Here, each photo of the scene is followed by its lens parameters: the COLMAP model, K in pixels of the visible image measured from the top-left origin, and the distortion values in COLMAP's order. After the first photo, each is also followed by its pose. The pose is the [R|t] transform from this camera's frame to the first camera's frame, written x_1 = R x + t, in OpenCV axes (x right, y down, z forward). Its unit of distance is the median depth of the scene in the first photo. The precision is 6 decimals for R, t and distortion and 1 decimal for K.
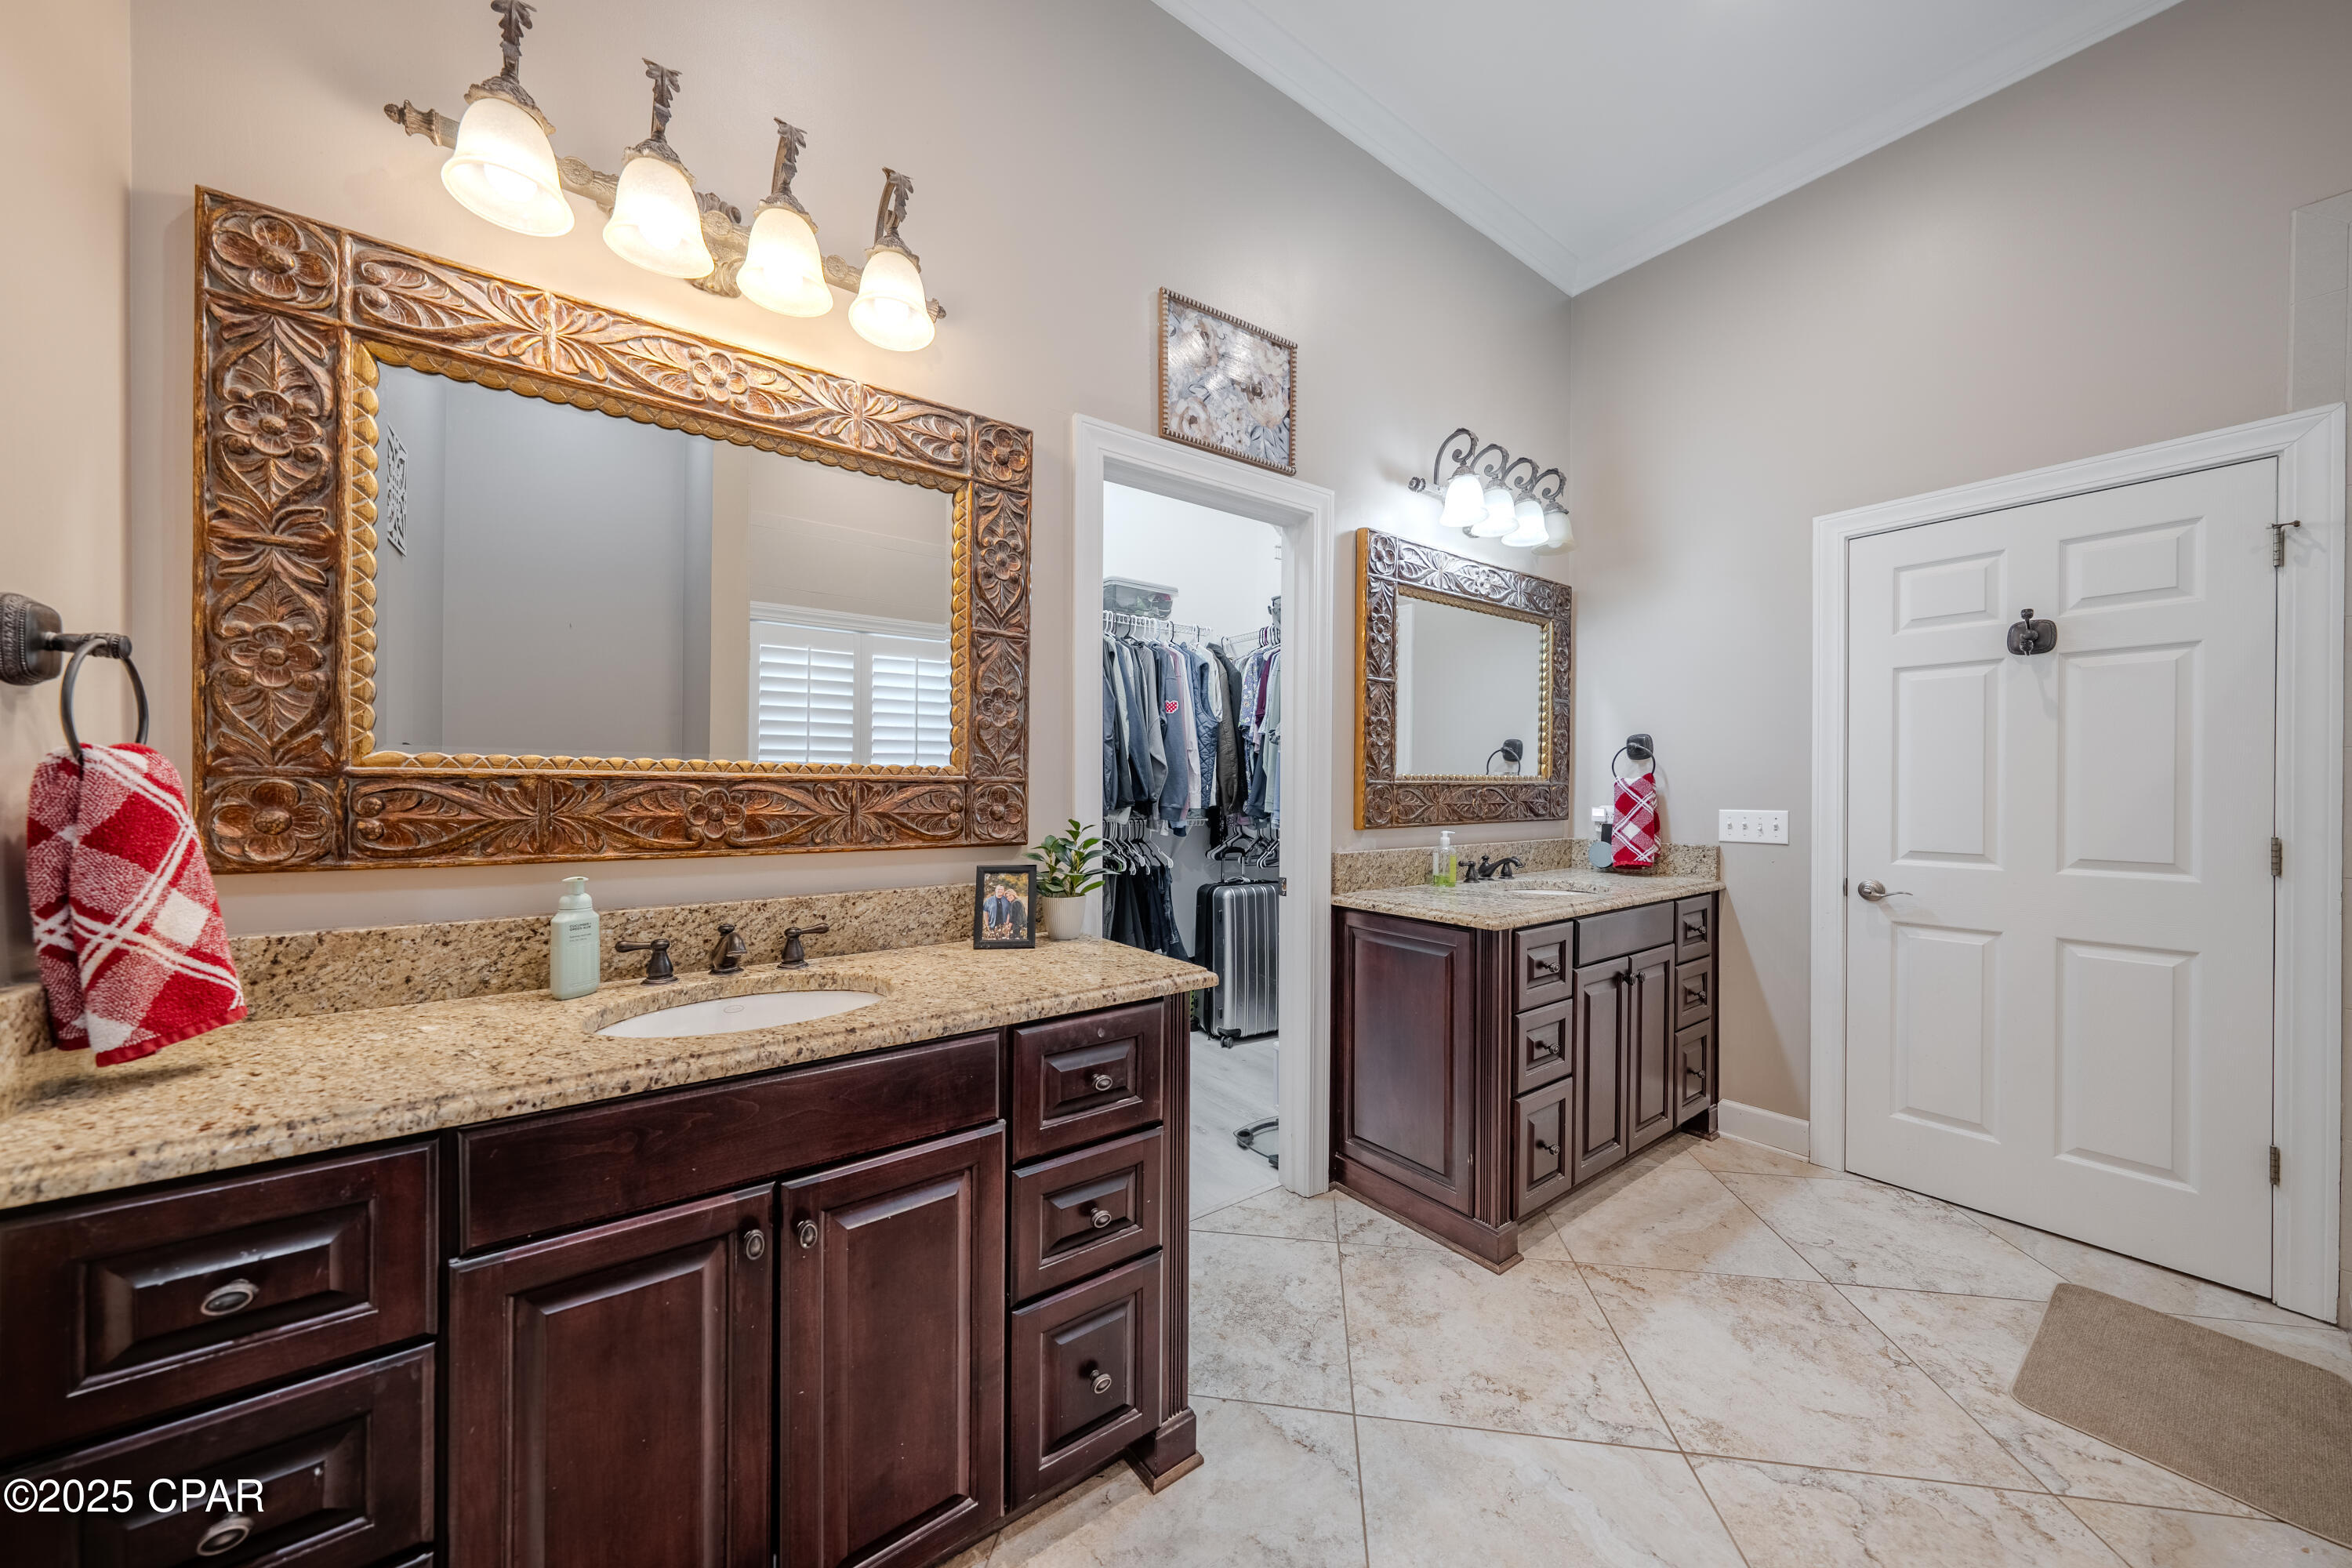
lens RADIAL K [[801.3, 0, 1175.1], [0, 801.3, 780.7], [0, 0, 1]] dist [0.001003, 0.000240]
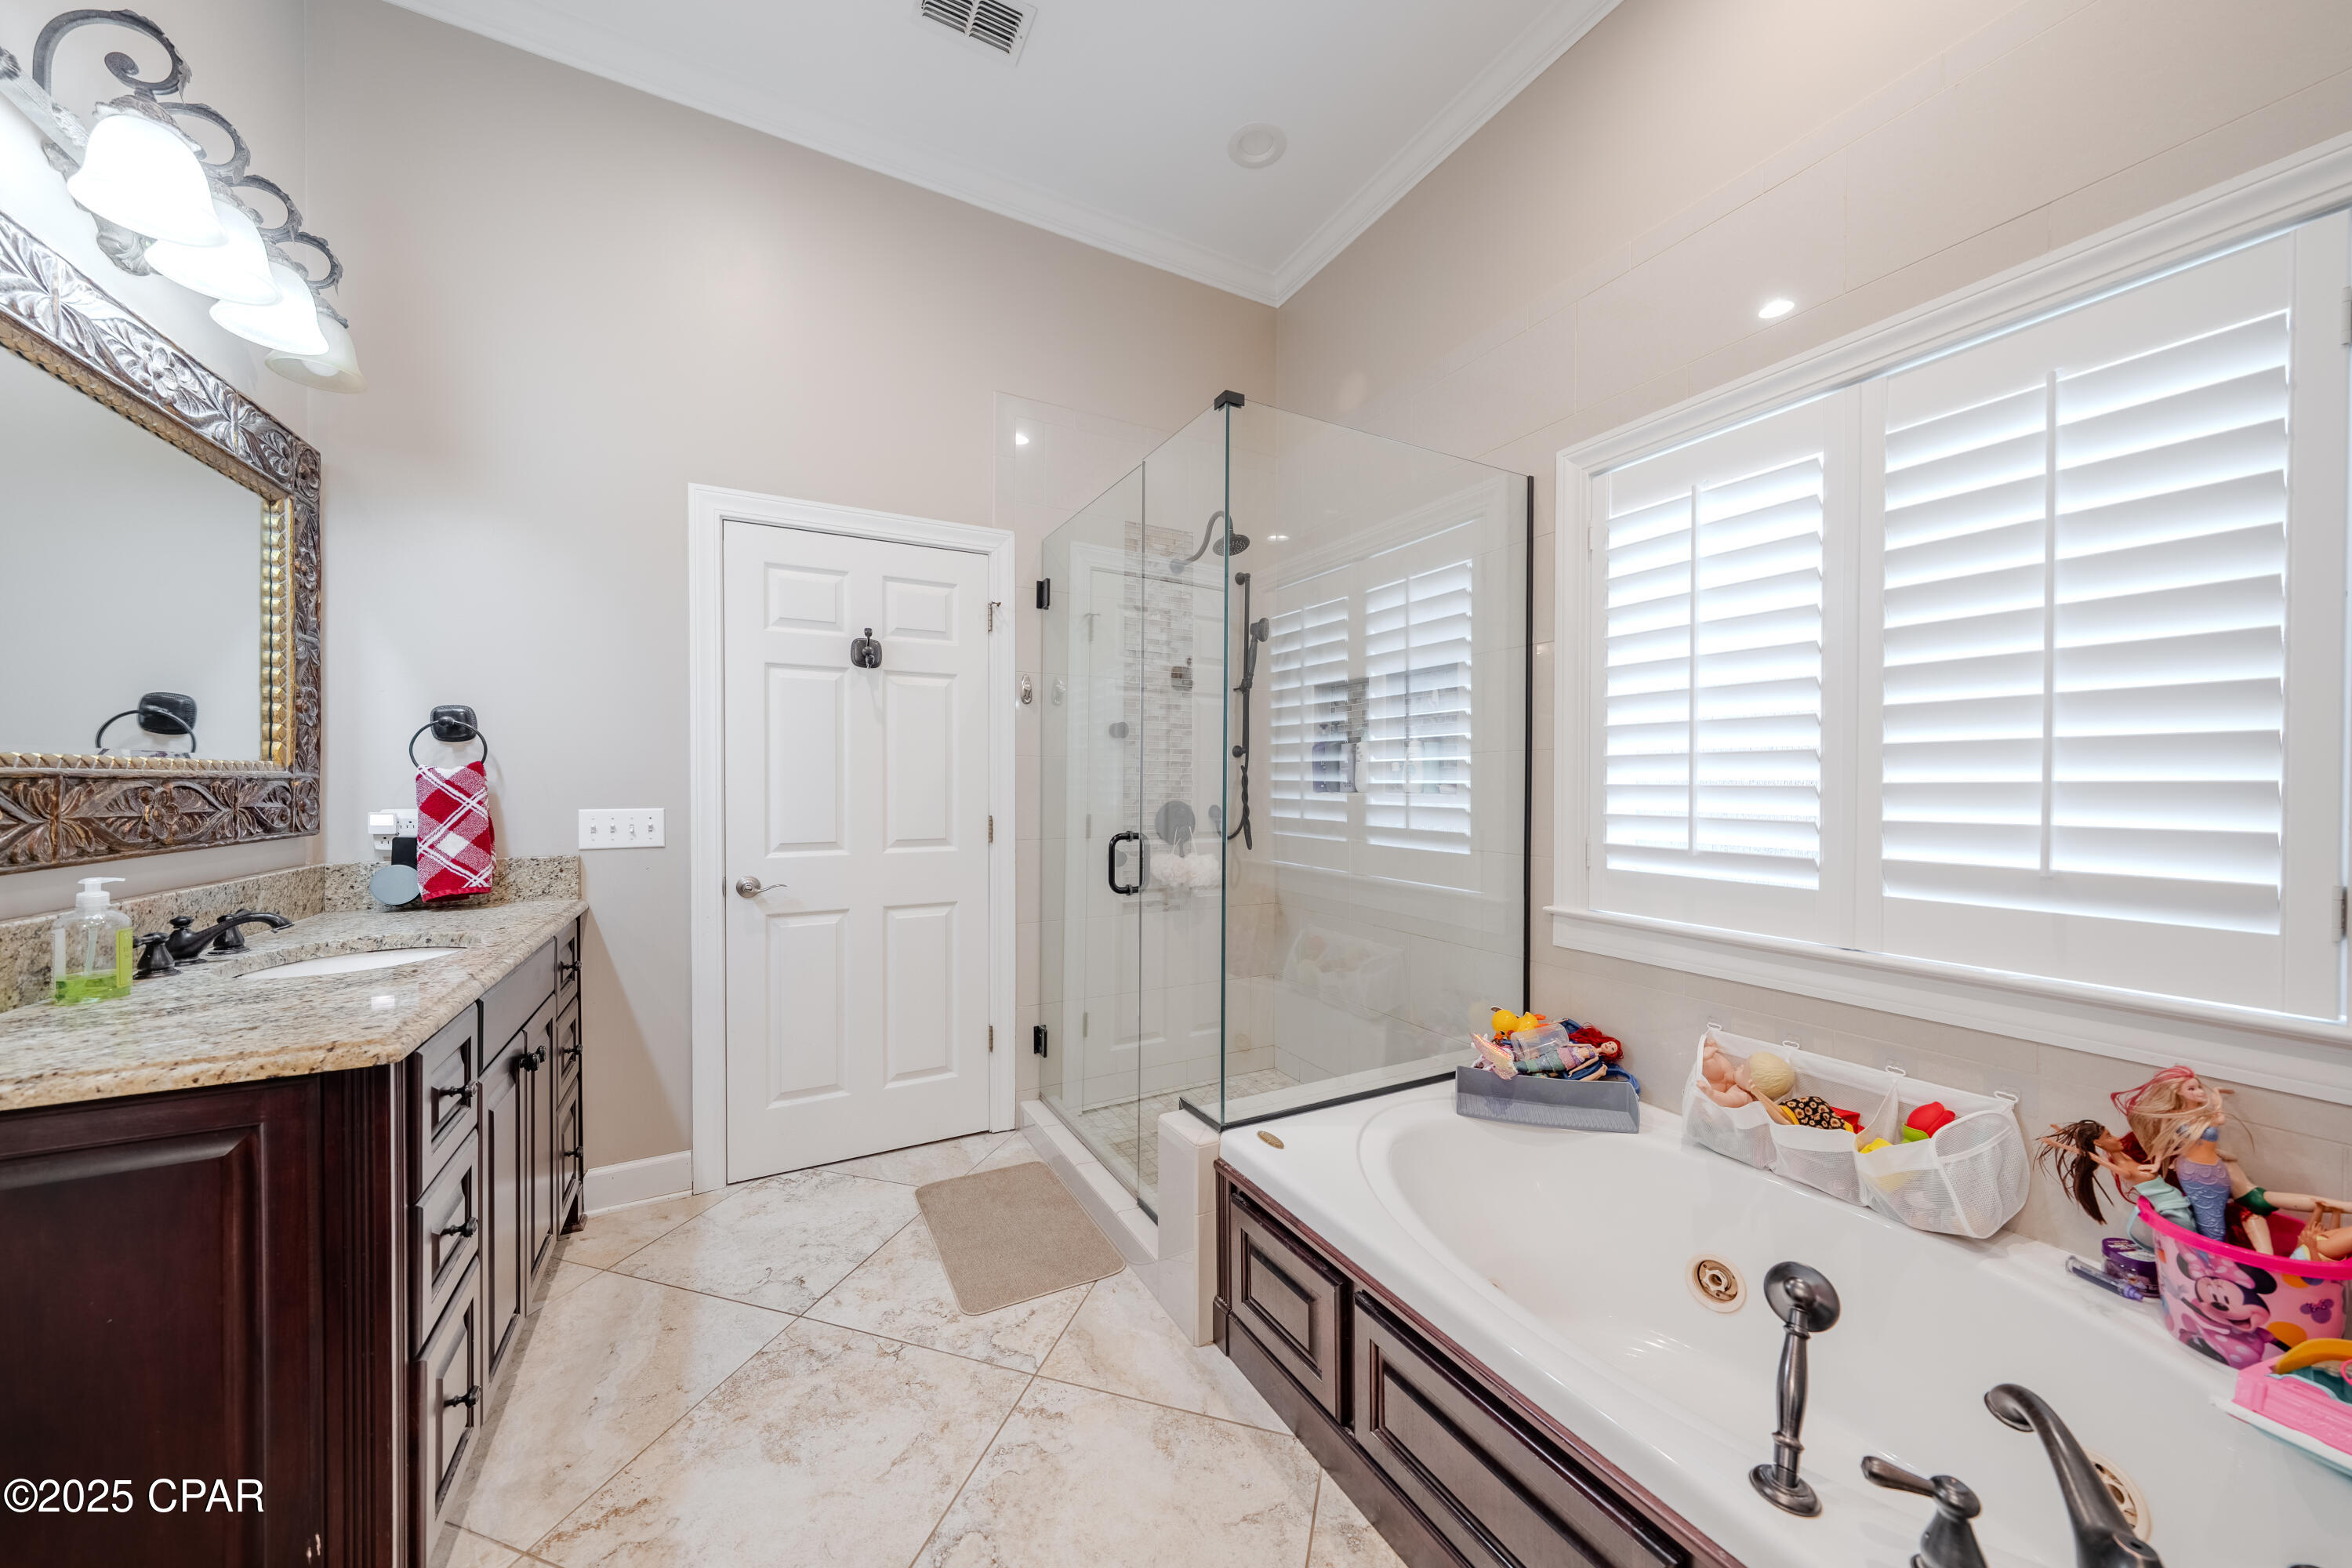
lens RADIAL K [[808.5, 0, 1167.2], [0, 808.5, 791.2], [0, 0, 1]] dist [0.000871, 0.000219]
pose [[0.148163, -0.013421, 0.988872, -0.032475], [-0.009119, 0.999847, 0.014936, 0.000745], [-0.988921, -0.011231, 0.148017, 0.376077]]
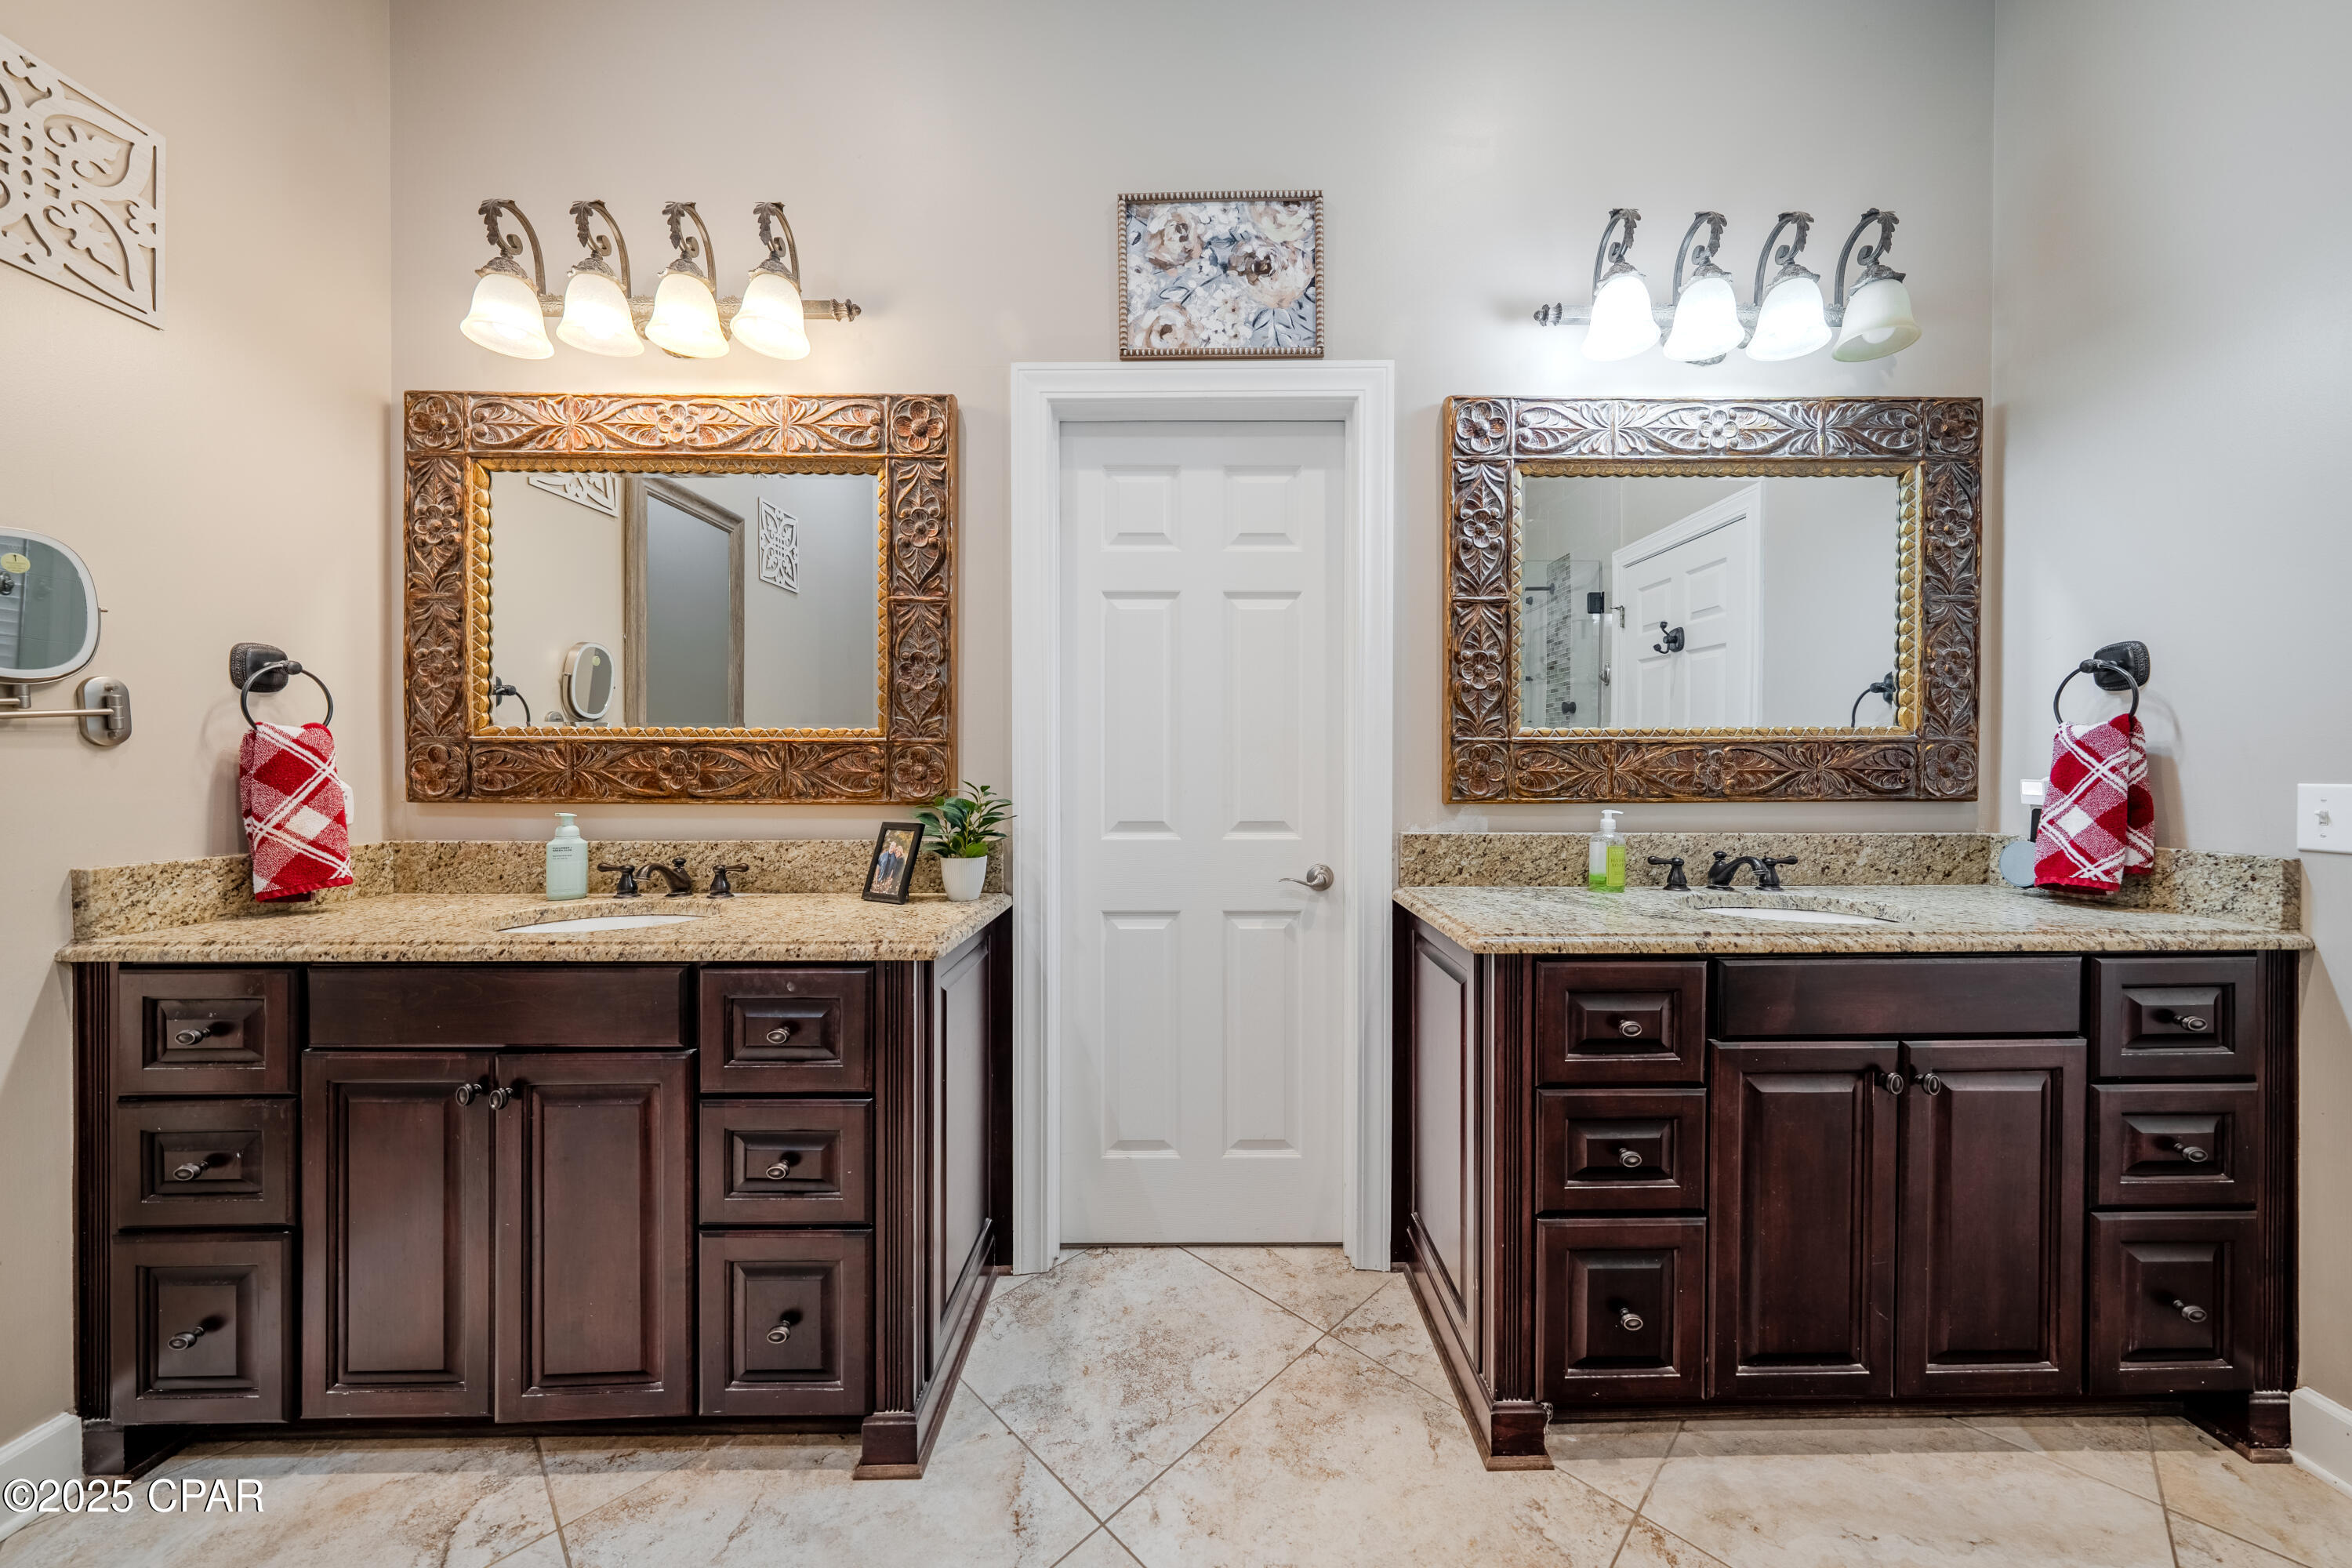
lens RADIAL K [[817.3, 0, 1176.1], [0, 817.3, 758.9], [0, 0, 1]] dist [0.000481, -0.000156]
pose [[0.813876, -0.007177, -0.580994, 0.509947], [0.008118, 0.999967, -0.000980, 0.019911], [0.580982, -0.003920, 0.813907, 0.256451]]
